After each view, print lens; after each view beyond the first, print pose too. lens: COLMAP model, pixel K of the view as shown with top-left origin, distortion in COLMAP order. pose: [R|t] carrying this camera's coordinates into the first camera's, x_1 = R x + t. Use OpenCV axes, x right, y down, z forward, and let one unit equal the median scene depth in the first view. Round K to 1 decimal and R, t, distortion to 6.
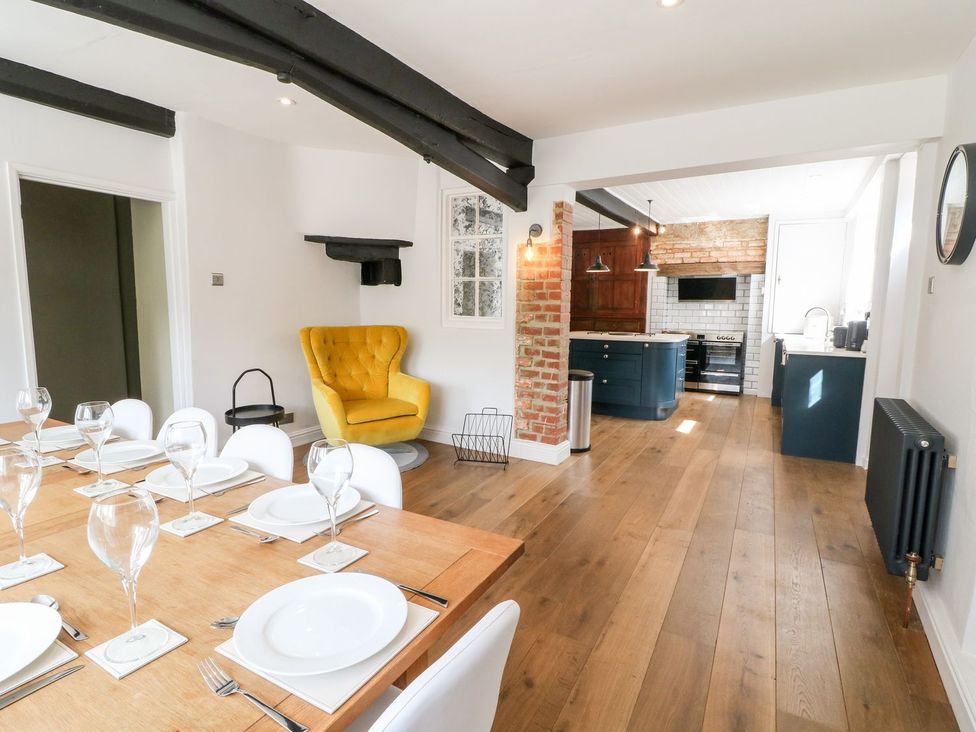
lens RADIAL K [[509.7, 0, 488.0], [0, 509.7, 366.0], [0, 0, 1]] dist [0.000283, -0.012901]
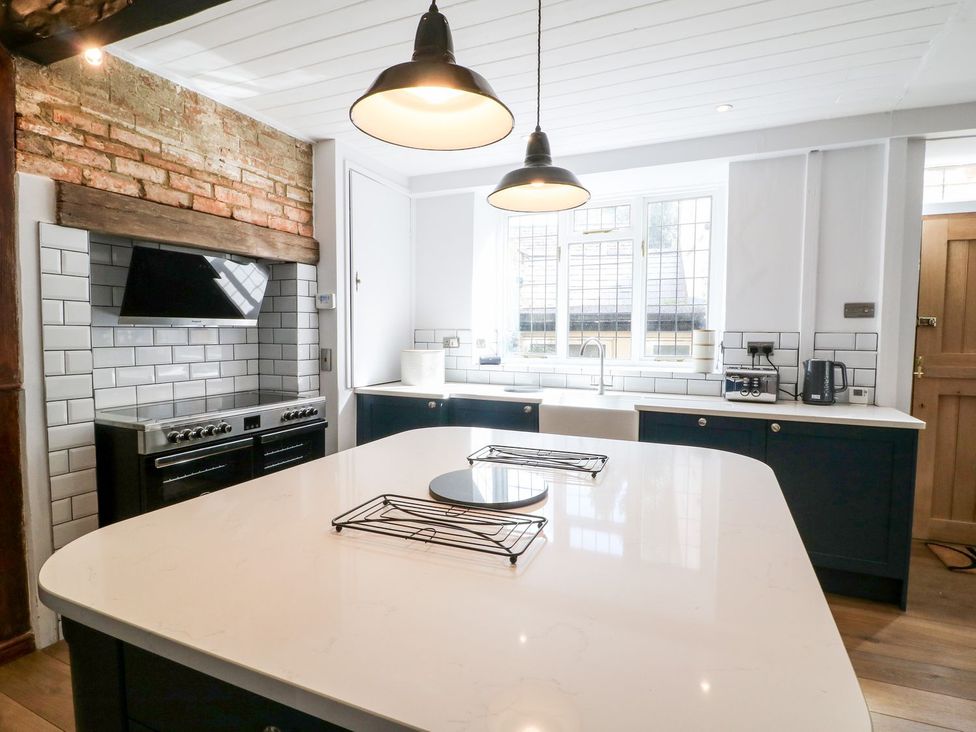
lens RADIAL K [[513.7, 0, 488.0], [0, 513.7, 366.0], [0, 0, 1]] dist [0.002585, -0.014952]
pose [[-0.094942, -0.074000, 0.992729, 0.049005], [0.122247, 0.988819, 0.085400, -0.106297], [-0.987948, 0.129467, -0.084834, 0.864202]]
